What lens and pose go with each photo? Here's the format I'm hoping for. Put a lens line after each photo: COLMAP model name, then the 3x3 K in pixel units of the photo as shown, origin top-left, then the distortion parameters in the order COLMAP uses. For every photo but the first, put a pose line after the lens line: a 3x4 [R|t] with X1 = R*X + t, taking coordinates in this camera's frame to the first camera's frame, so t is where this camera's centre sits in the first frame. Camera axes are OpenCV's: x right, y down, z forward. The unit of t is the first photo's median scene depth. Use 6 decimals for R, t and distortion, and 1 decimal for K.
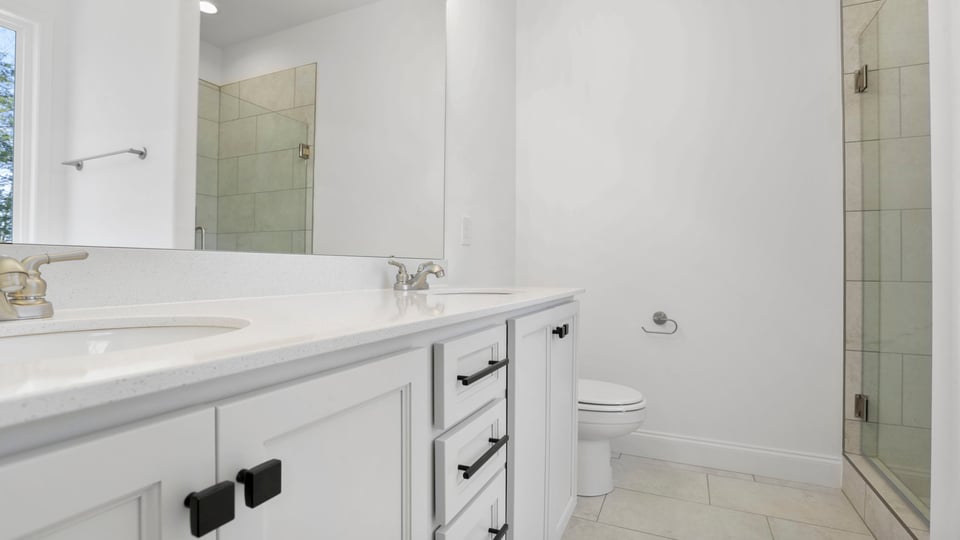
lens RADIAL K [[438.4, 0, 482.7], [0, 438.4, 273.1], [0, 0, 1]] dist [-0.034362, 0.013474]
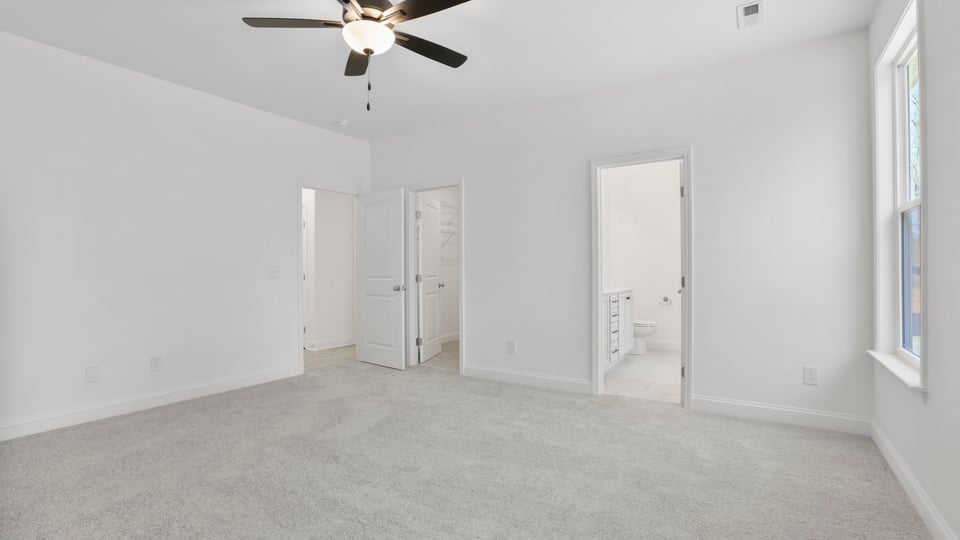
lens RADIAL K [[438.4, 0, 482.7], [0, 438.4, 273.1], [0, 0, 1]] dist [-0.034362, 0.013474]
pose [[0.990396, -0.005526, -0.138147, -0.441048], [0.005573, 0.999984, -0.000046, -0.081405], [0.138145, -0.000724, 0.990412, -2.365115]]
